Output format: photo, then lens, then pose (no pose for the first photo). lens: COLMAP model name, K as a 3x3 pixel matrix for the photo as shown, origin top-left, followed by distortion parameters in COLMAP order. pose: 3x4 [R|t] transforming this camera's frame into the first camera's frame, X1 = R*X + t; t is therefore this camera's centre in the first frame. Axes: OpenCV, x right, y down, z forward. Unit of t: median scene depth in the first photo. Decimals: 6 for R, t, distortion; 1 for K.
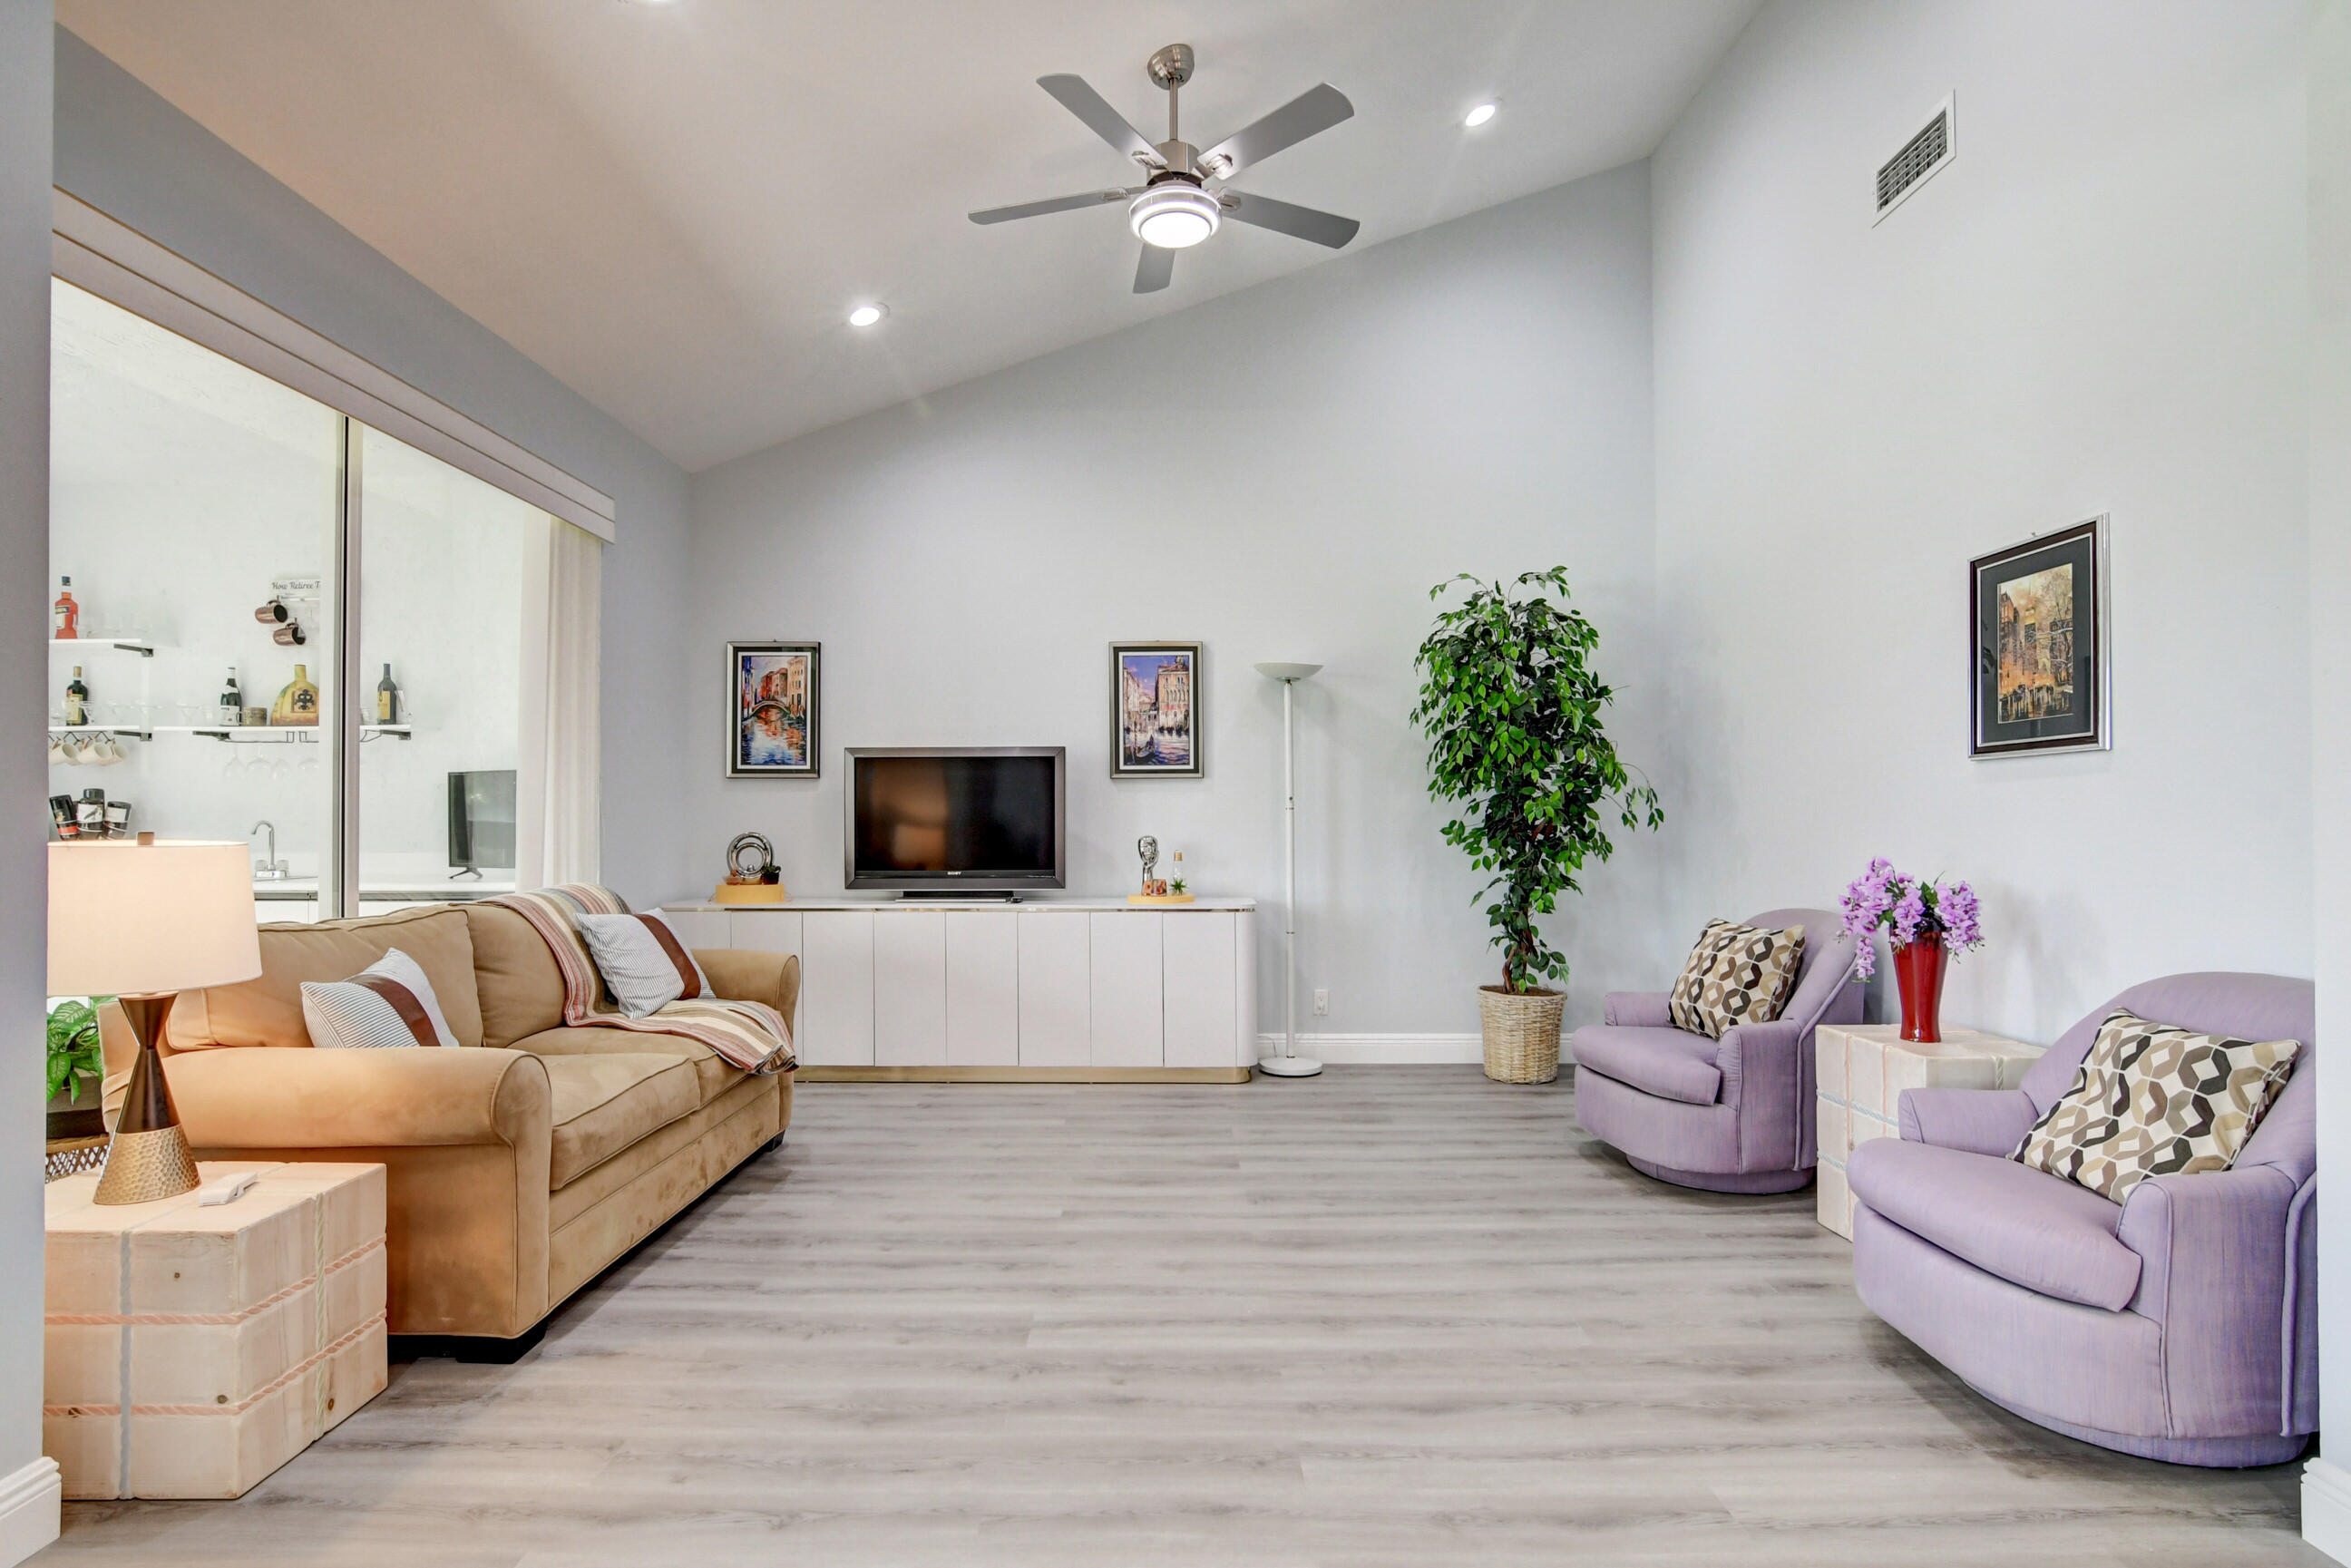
lens RADIAL K [[1152.2, 0, 1164.6], [0, 1152.2, 804.9], [0, 0, 1]] dist [-0.027025, 0.007373]
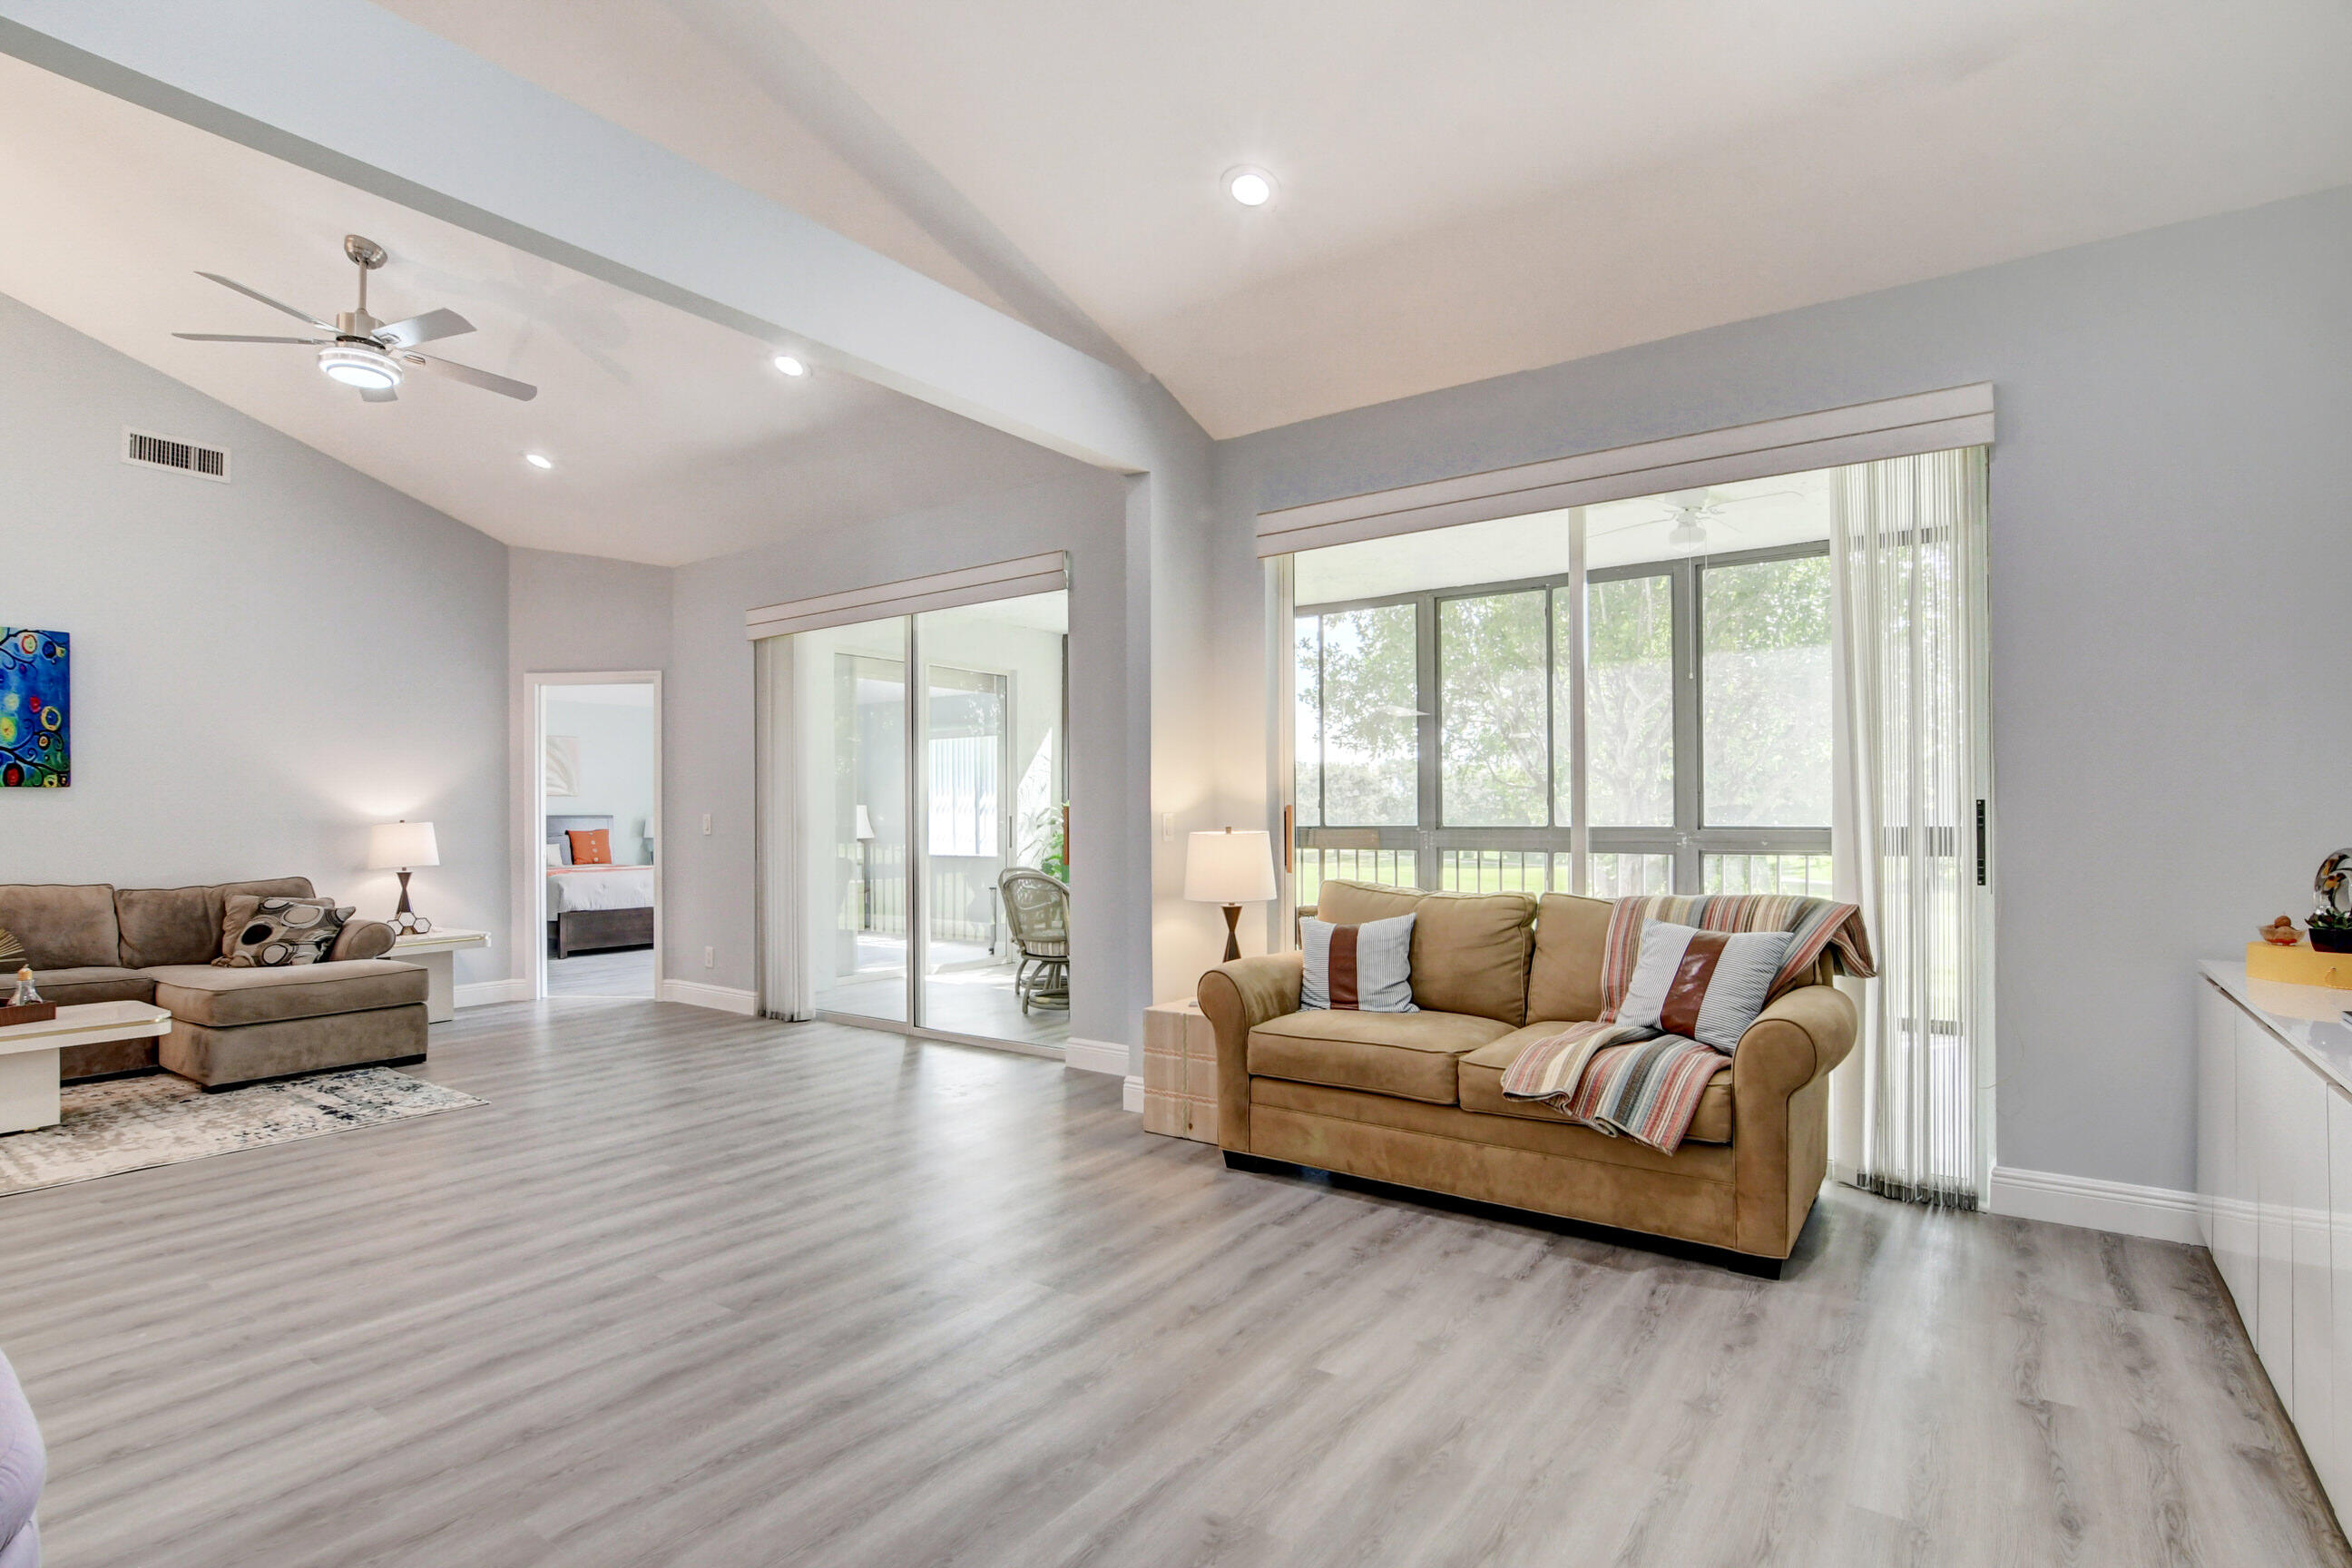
lens RADIAL K [[1152.8, 0, 1163.6], [0, 1152.8, 803.8], [0, 0, 1]] dist [-0.027025, 0.007373]
pose [[-0.586838, -0.006273, -0.809680, 0.377497], [0.012861, 0.999772, -0.017067, 0.006933], [0.809603, -0.020429, -0.586623, 0.918060]]
